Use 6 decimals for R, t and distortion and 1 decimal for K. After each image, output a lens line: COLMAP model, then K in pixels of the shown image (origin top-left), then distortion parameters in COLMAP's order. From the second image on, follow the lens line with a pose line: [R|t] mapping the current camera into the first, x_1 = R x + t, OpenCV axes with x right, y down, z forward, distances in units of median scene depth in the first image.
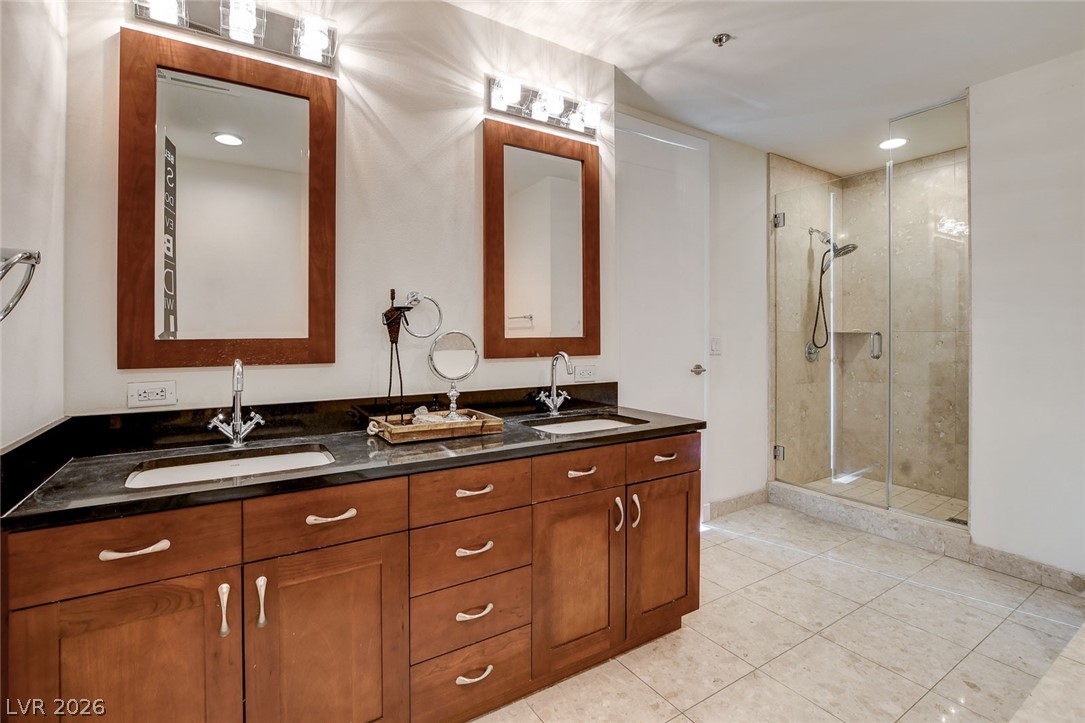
lens RADIAL K [[459.0, 0, 483.2], [0, 459.0, 328.2], [0, 0, 1]] dist [-0.001143, -0.000029]
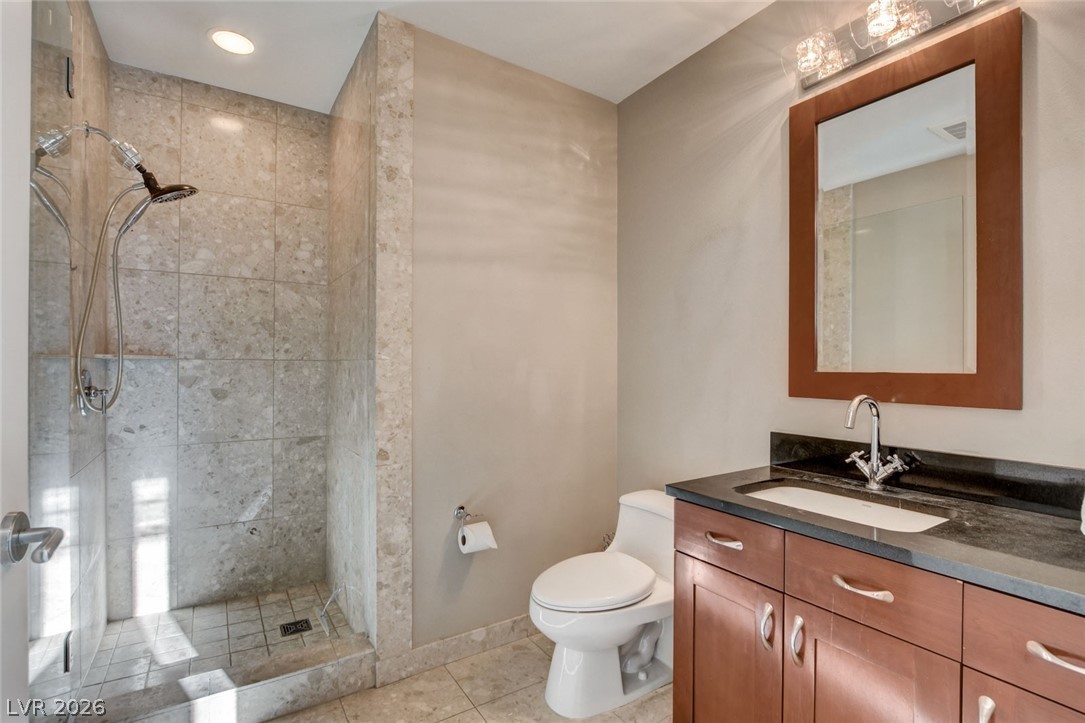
lens RADIAL K [[510.1, 0, 540.2], [0, 510.1, 364.7], [0, 0, 1]] dist [-0.025877, -0.002708]
pose [[0.075409, -0.001229, -0.997152, 0.444359], [0.003234, 0.999994, -0.000988, 0.005487], [0.997147, -0.003150, 0.075412, 0.249880]]
